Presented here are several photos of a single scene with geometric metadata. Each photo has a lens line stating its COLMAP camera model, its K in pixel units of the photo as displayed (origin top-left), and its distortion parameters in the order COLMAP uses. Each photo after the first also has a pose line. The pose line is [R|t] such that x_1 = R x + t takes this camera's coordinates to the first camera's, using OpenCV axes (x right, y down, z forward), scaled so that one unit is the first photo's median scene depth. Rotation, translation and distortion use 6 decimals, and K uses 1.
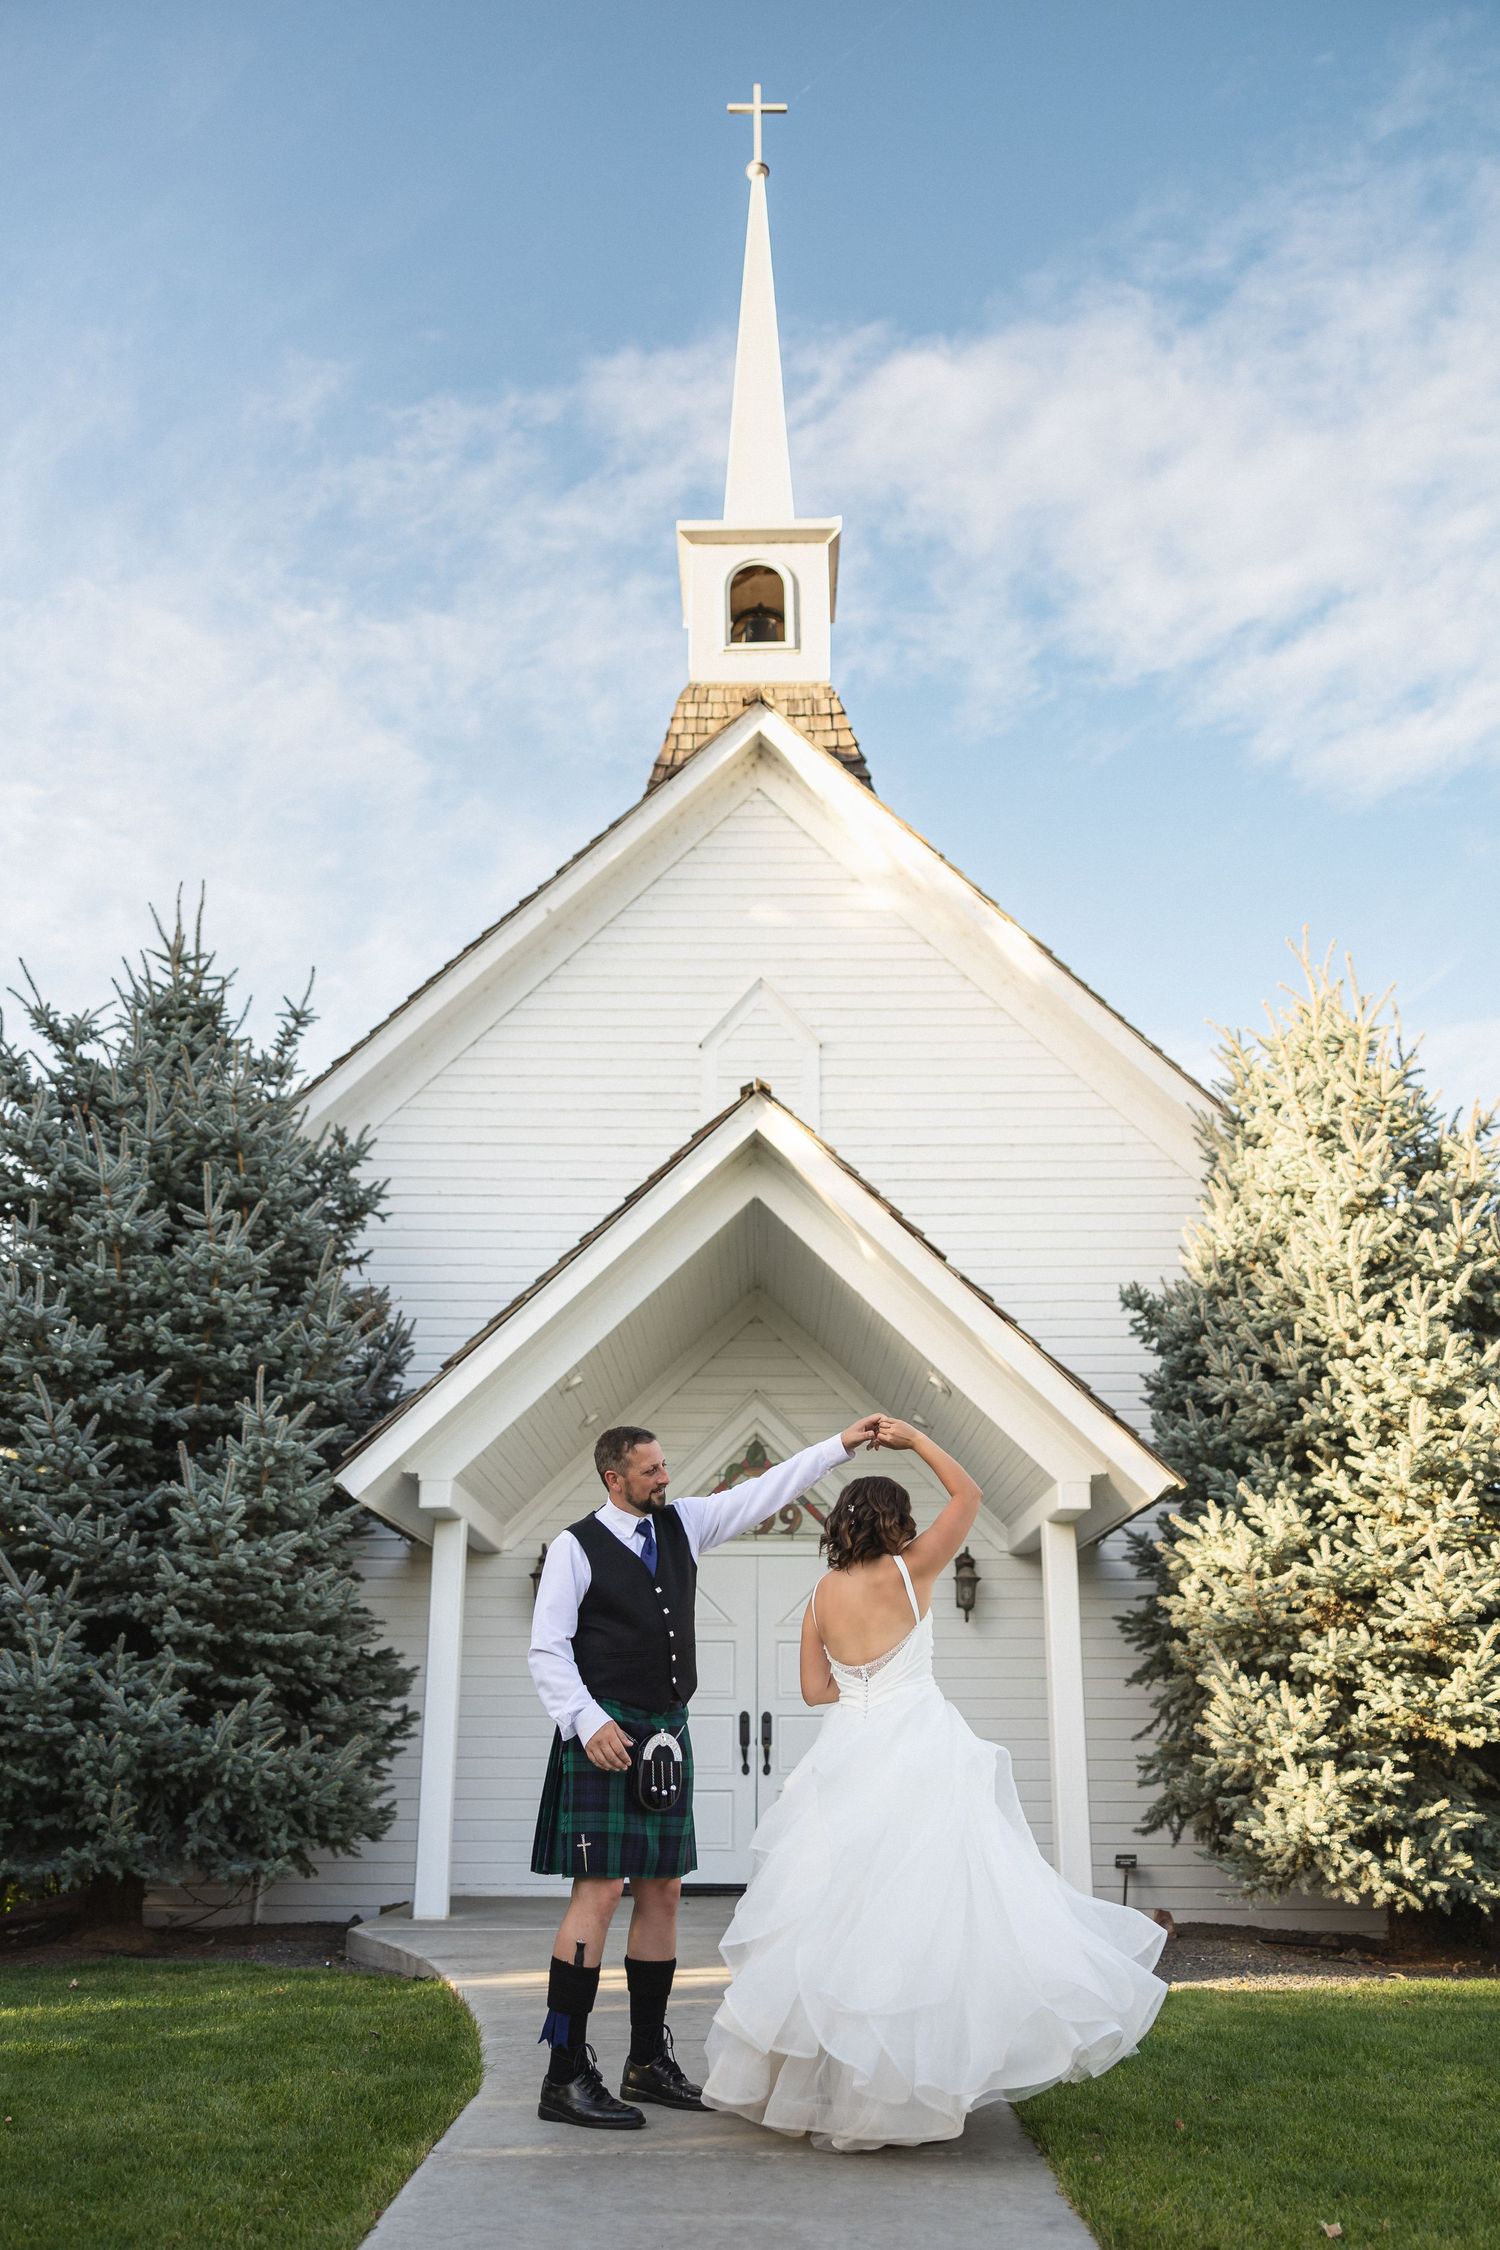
lens RADIAL K [[1875.2, 0, 757.4], [0, 1875.2, 1167.3], [0, 0, 1]] dist [0.007225, 0.000307]
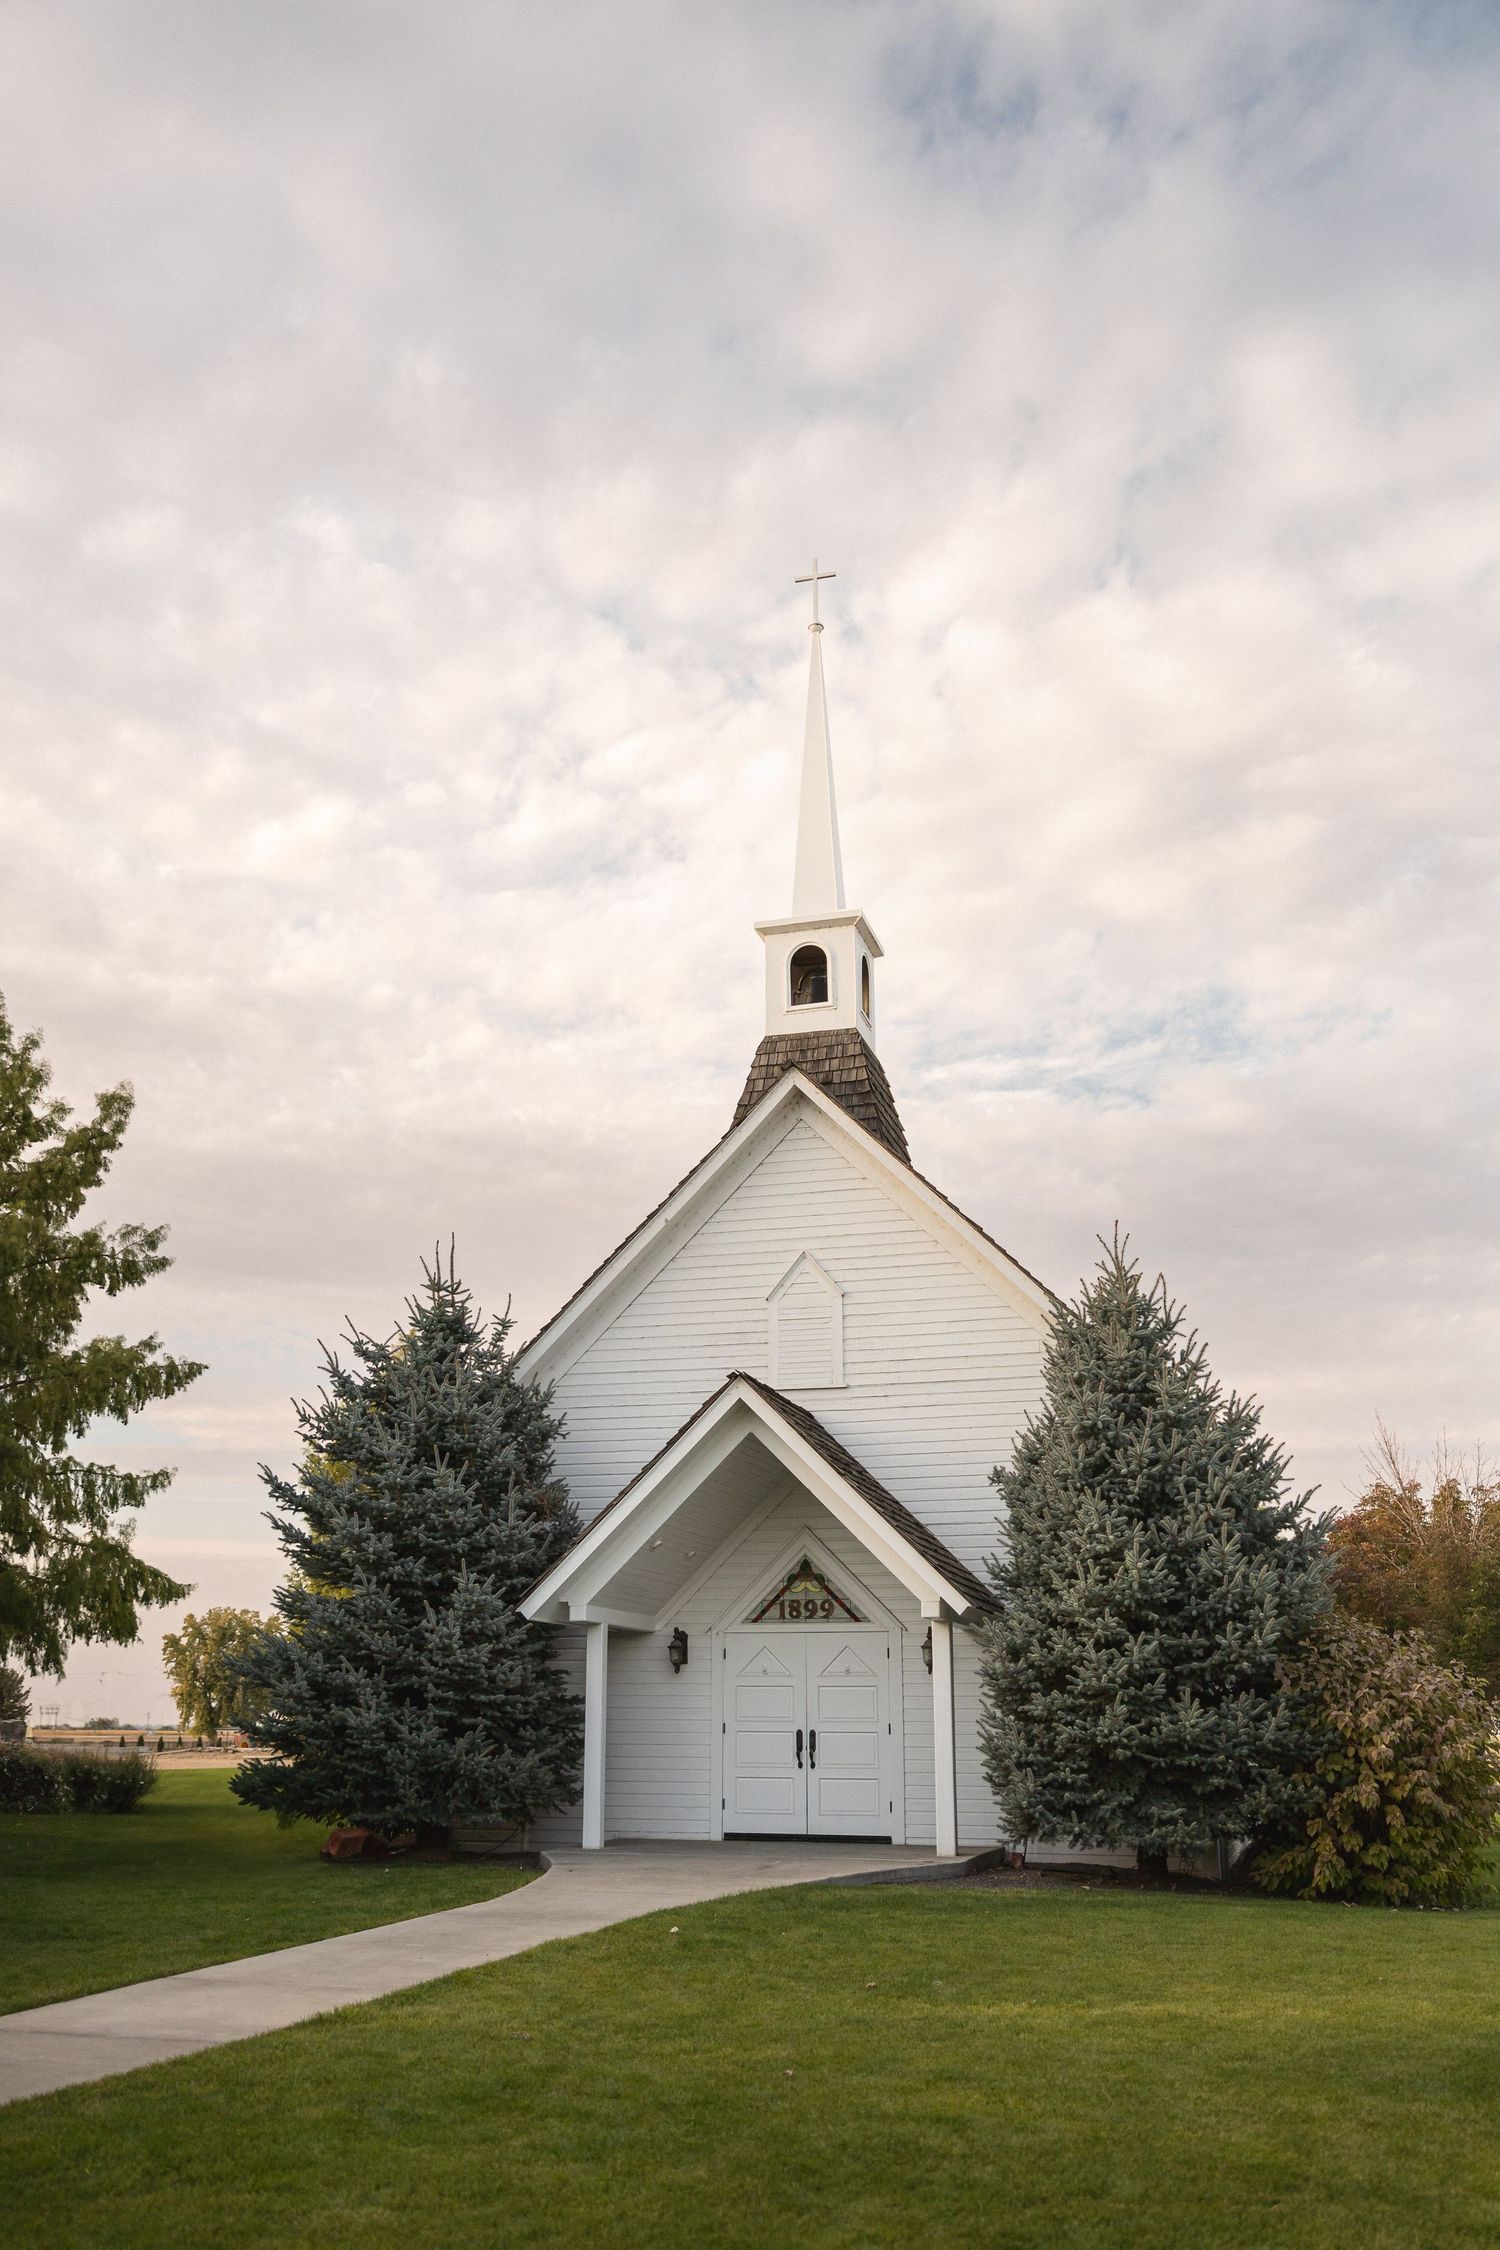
lens RADIAL K [[2056.9, 0, 727.1], [0, 2056.9, 1125.8], [0, 0, 1]] dist [0.005024, 0.001175]
pose [[0.958636, -0.077616, -0.273848, 0.547112], [0.084008, 0.996397, 0.011675, -0.304519], [0.271955, -0.034197, 0.961702, -0.844816]]
